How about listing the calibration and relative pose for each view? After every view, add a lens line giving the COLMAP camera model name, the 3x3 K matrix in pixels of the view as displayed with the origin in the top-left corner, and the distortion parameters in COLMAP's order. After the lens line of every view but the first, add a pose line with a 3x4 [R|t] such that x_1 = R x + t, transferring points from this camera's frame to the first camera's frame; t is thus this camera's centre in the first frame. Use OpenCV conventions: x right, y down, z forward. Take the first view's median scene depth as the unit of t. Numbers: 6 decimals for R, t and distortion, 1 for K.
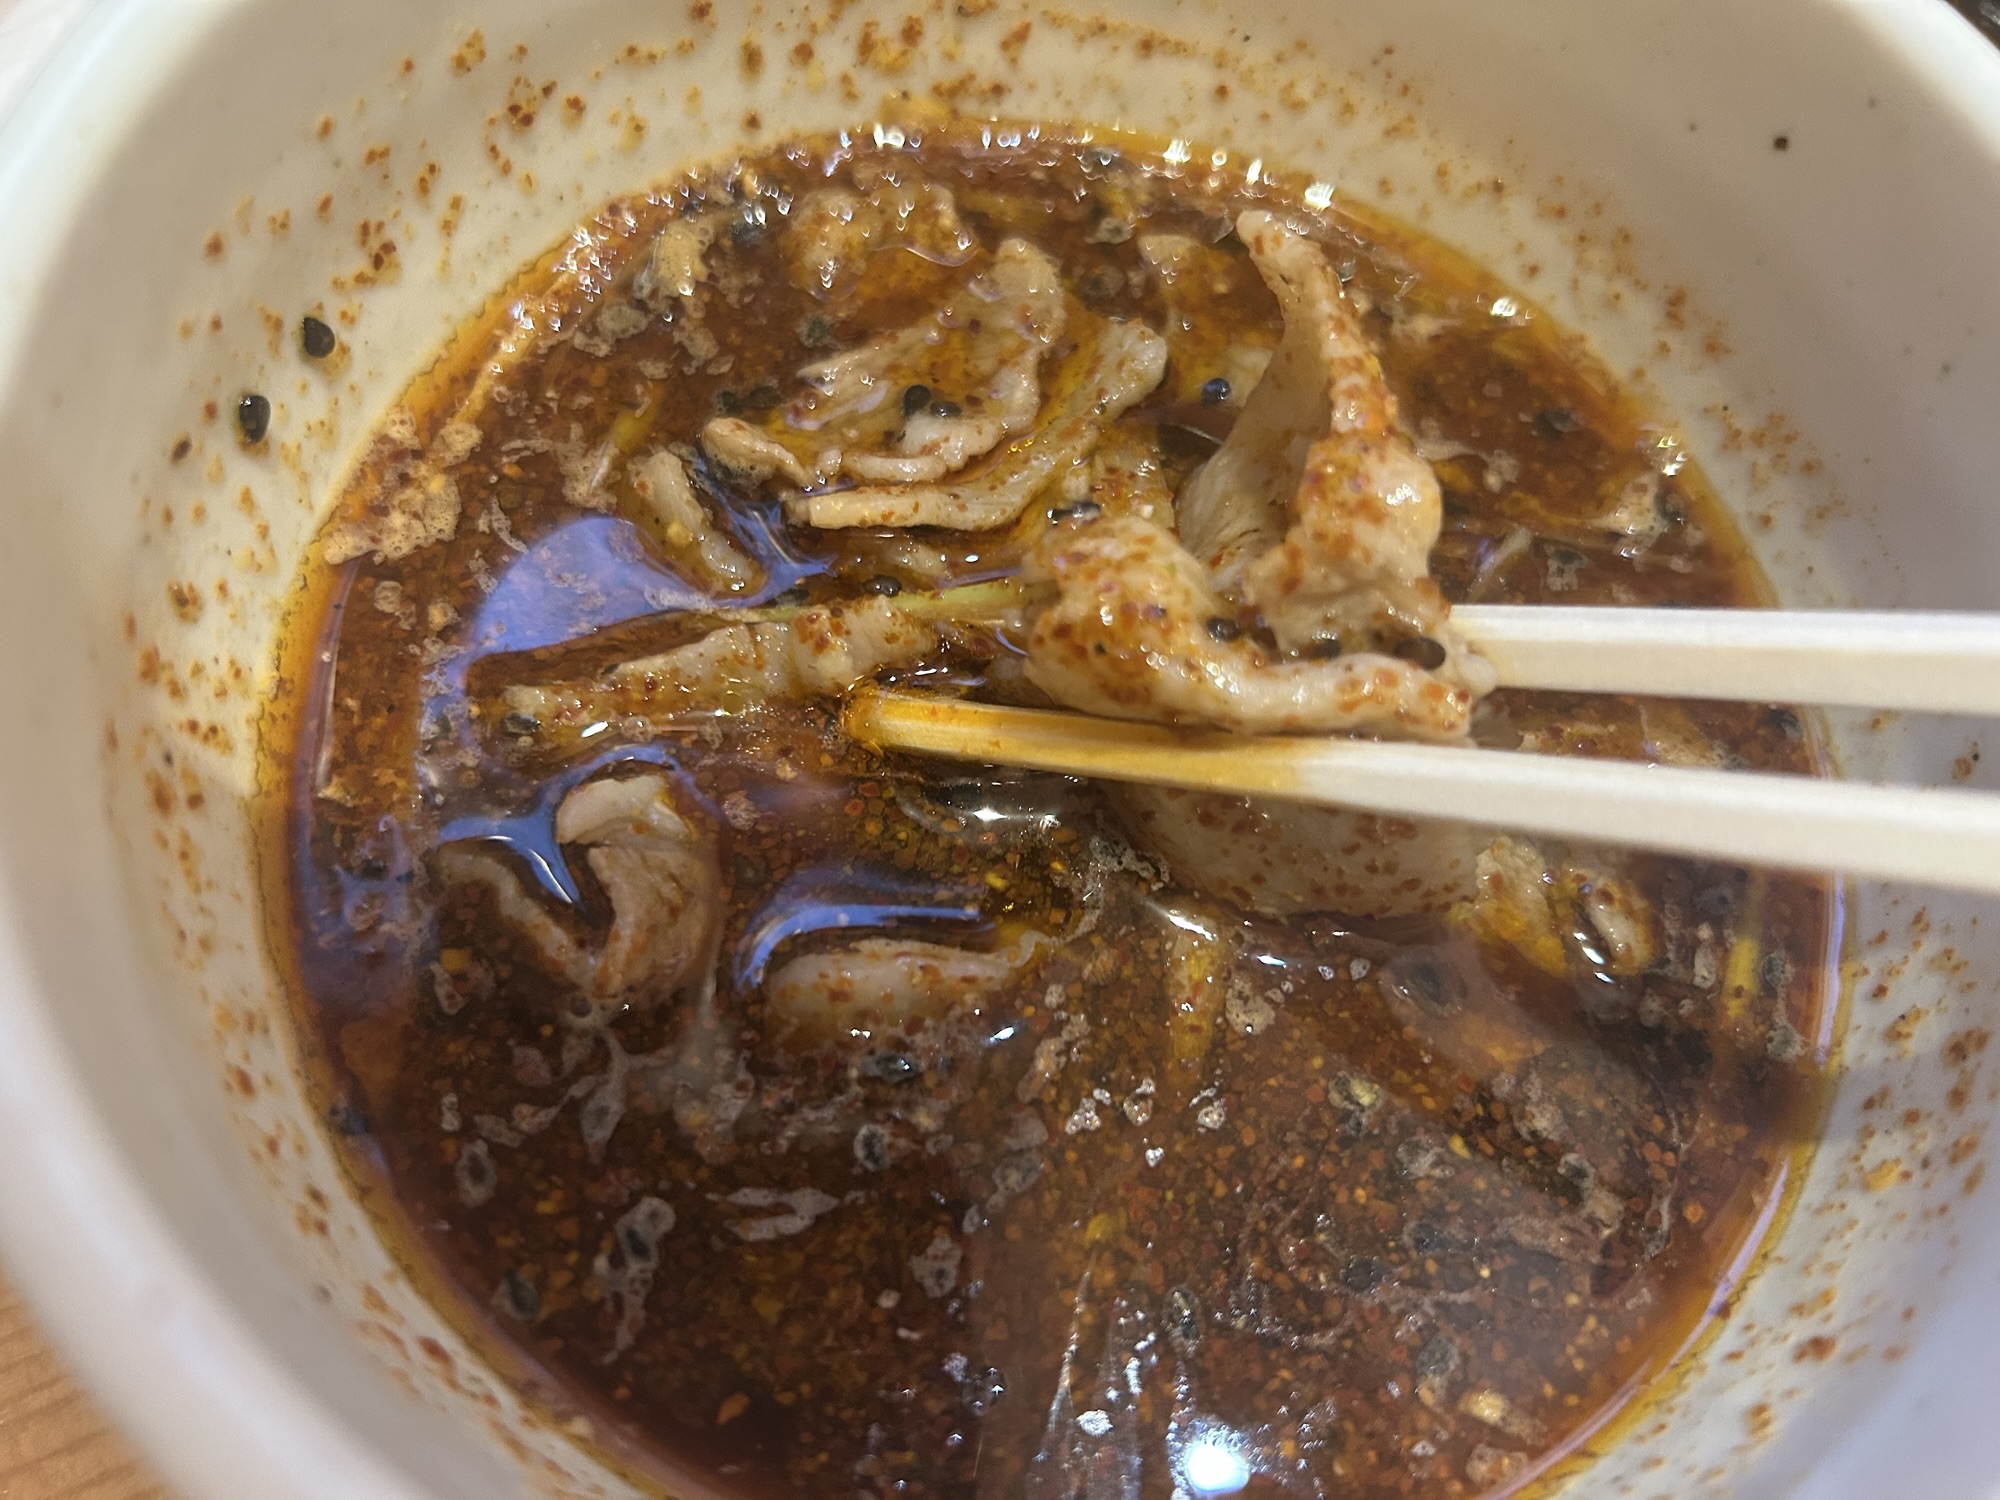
lens RADIAL K [[1623.3, 0, 1000.0], [0, 1623.3, 750.0], [0, 0, 1]] dist [-0.004267, -0.001966]
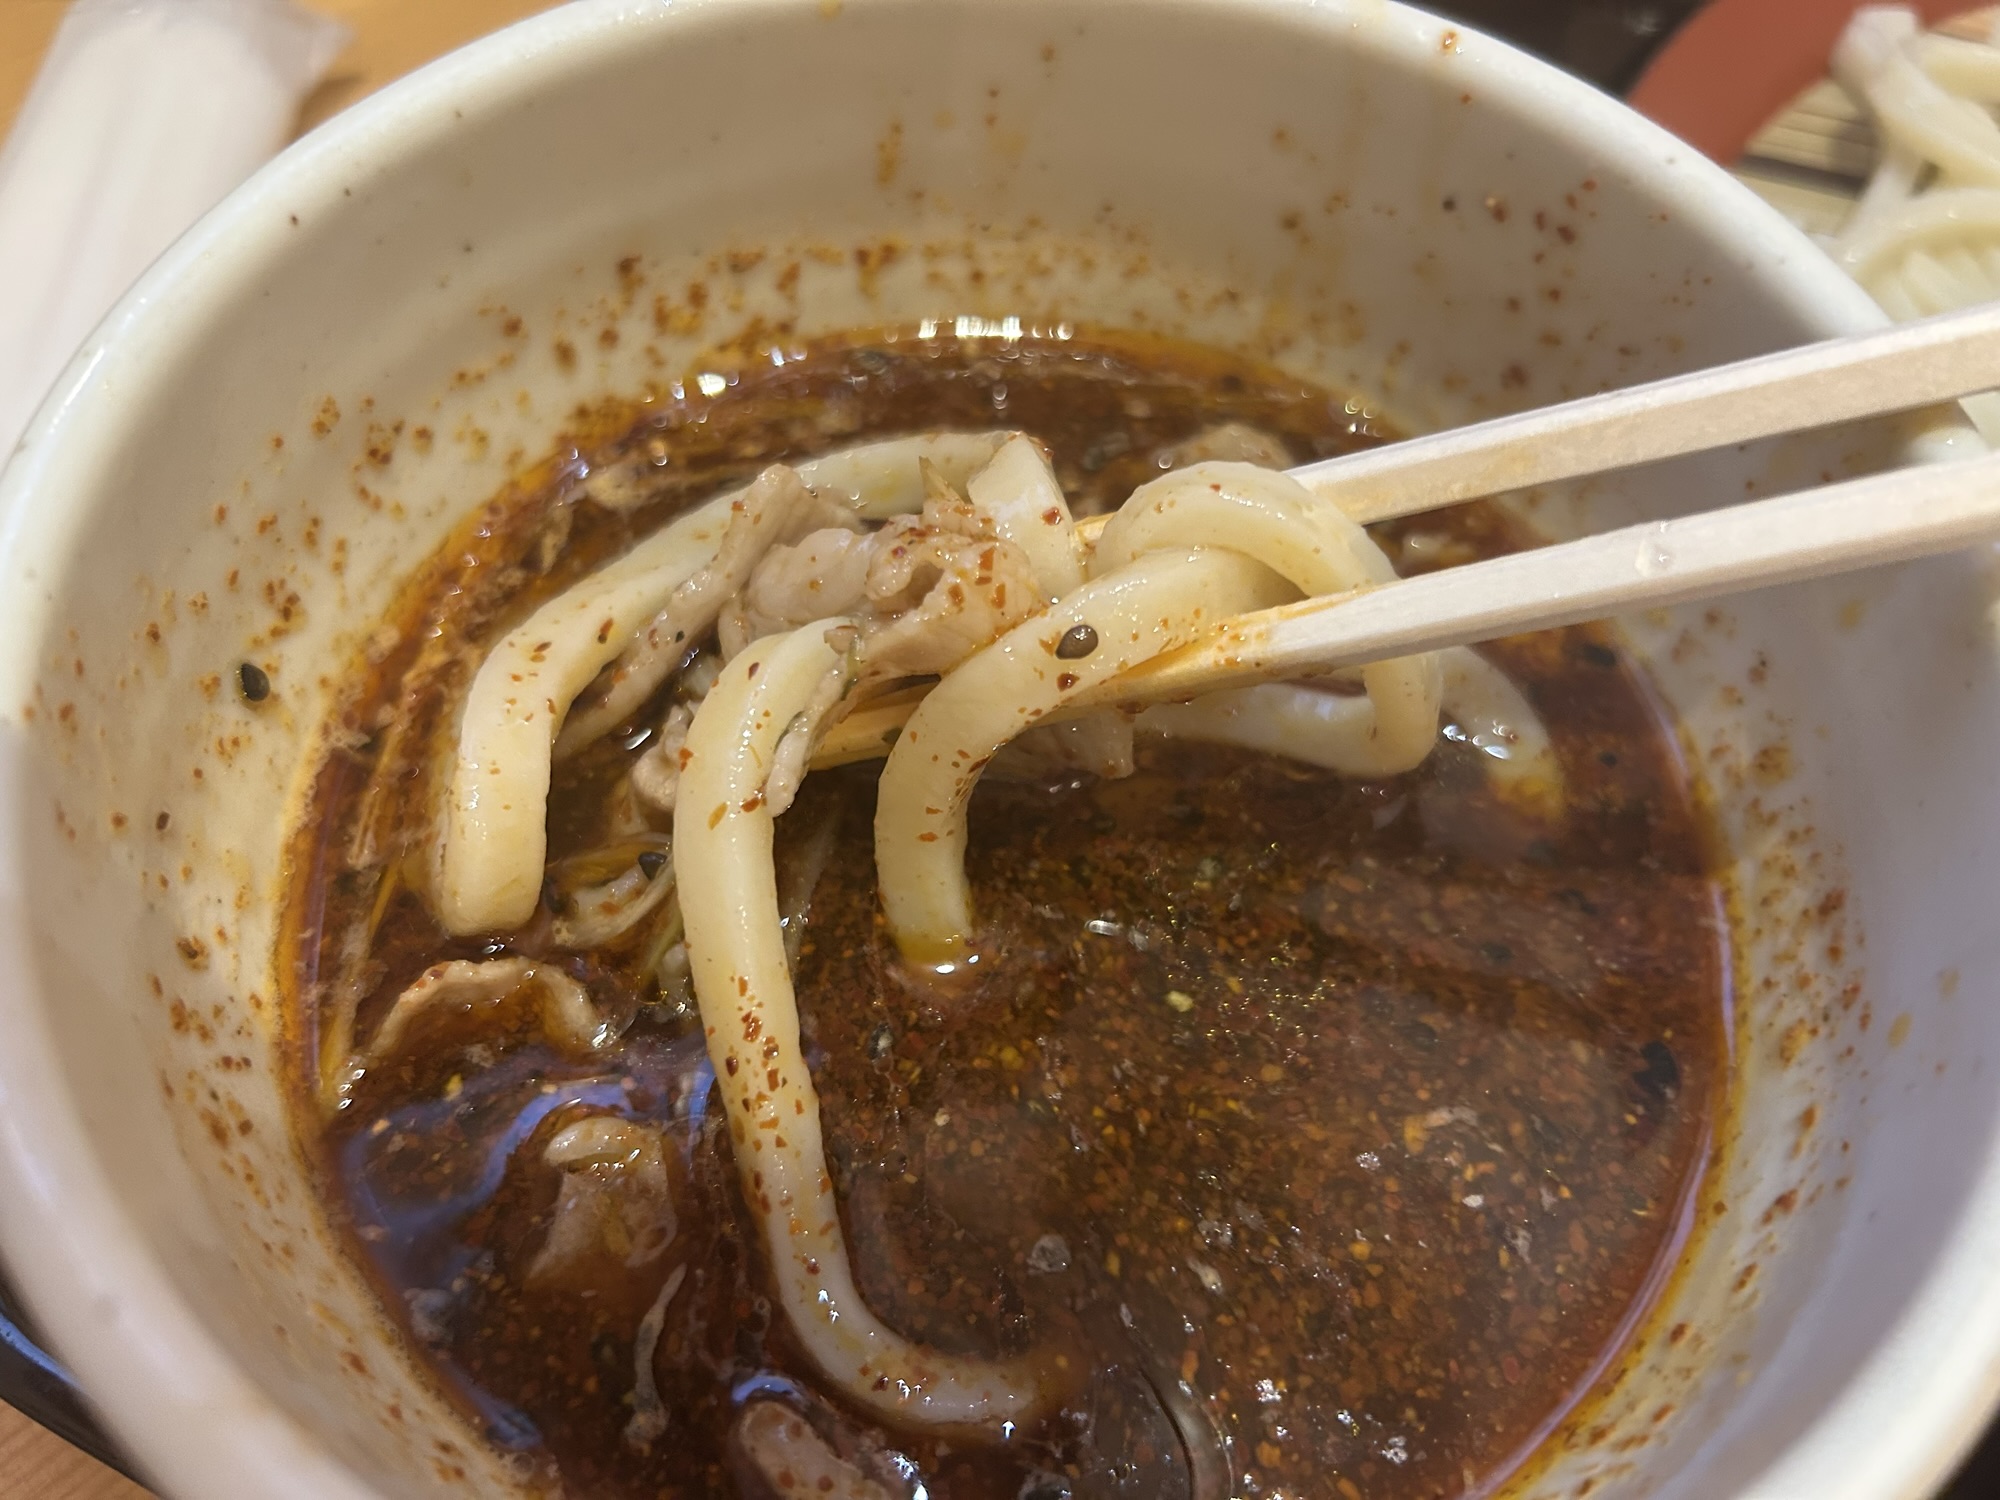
lens RADIAL K [[1623.3, 0, 1000.0], [0, 1623.3, 750.0], [0, 0, 1]] dist [-0.004267, -0.001966]
pose [[0.962500, -0.264367, 0.060857, -0.005213], [0.268931, 0.959307, -0.086057, 0.016626], [-0.035630, 0.099197, 0.994430, -0.119525]]
